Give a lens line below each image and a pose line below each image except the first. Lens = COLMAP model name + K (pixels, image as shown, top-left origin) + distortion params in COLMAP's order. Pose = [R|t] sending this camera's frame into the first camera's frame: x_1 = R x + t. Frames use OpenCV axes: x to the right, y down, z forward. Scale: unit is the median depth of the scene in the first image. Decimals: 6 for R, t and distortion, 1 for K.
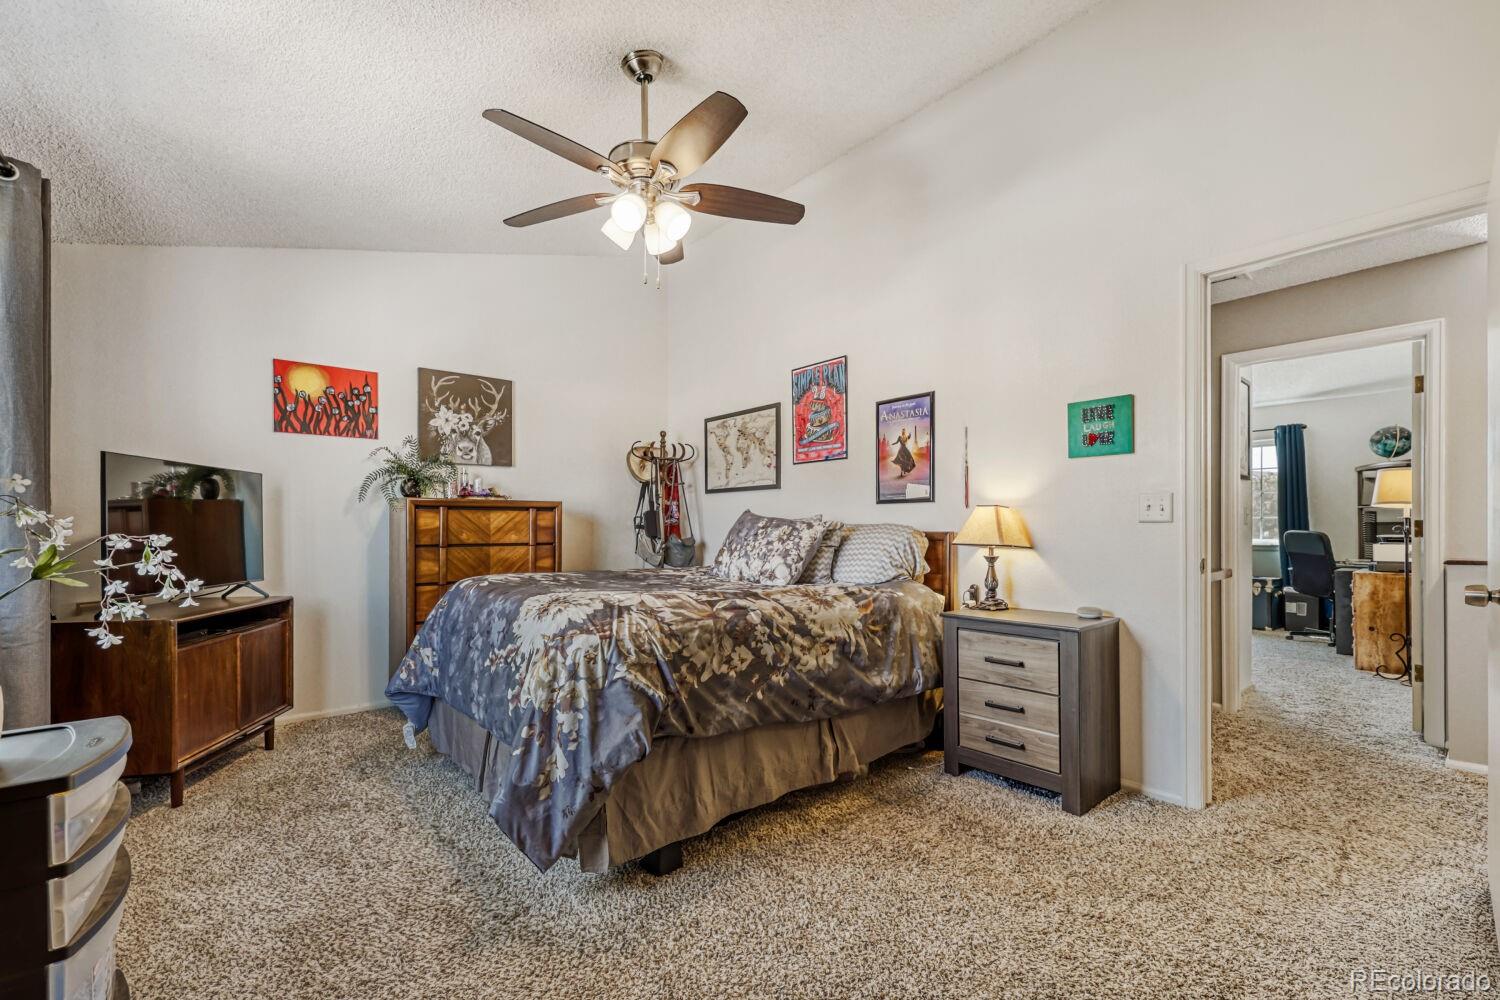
lens RADIAL K [[633.5, 0, 748.6], [0, 633.5, 512.8], [0, 0, 1]] dist [0.000780, 0.000247]
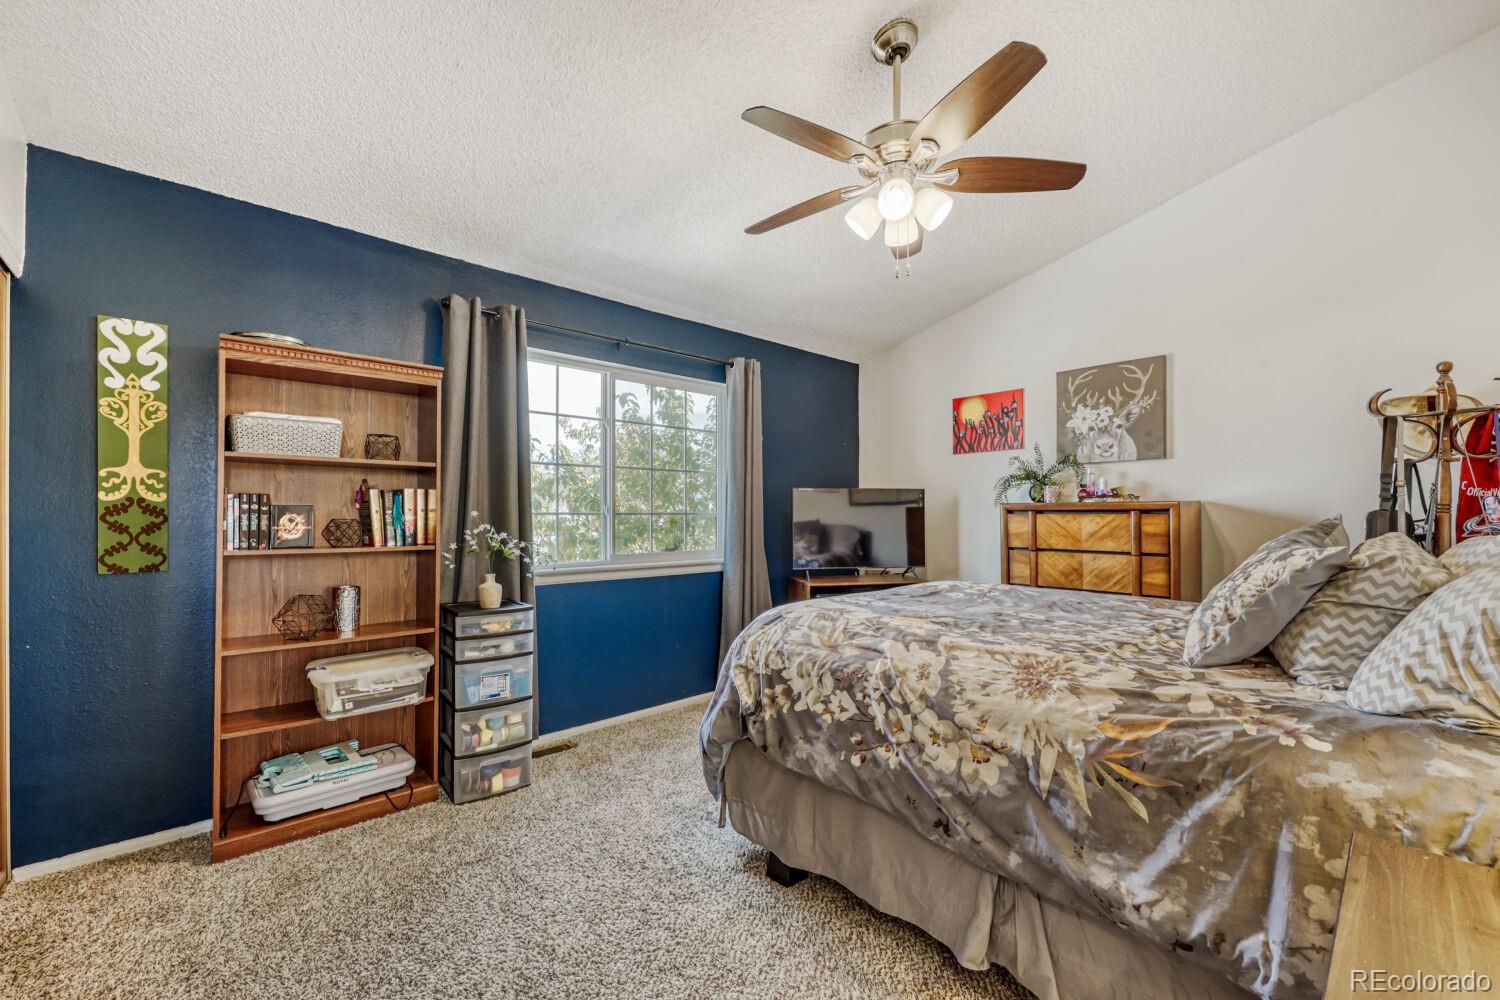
lens RADIAL K [[615.9, 0, 750.0], [0, 615.9, 500.0], [0, 0, 1]] dist [-0.002853, -0.000337]
pose [[0.041050, -0.019822, -0.998960, 0.486928], [0.023721, 0.999541, -0.018859, -0.019731], [0.998875, -0.022922, 0.041502, 0.510129]]
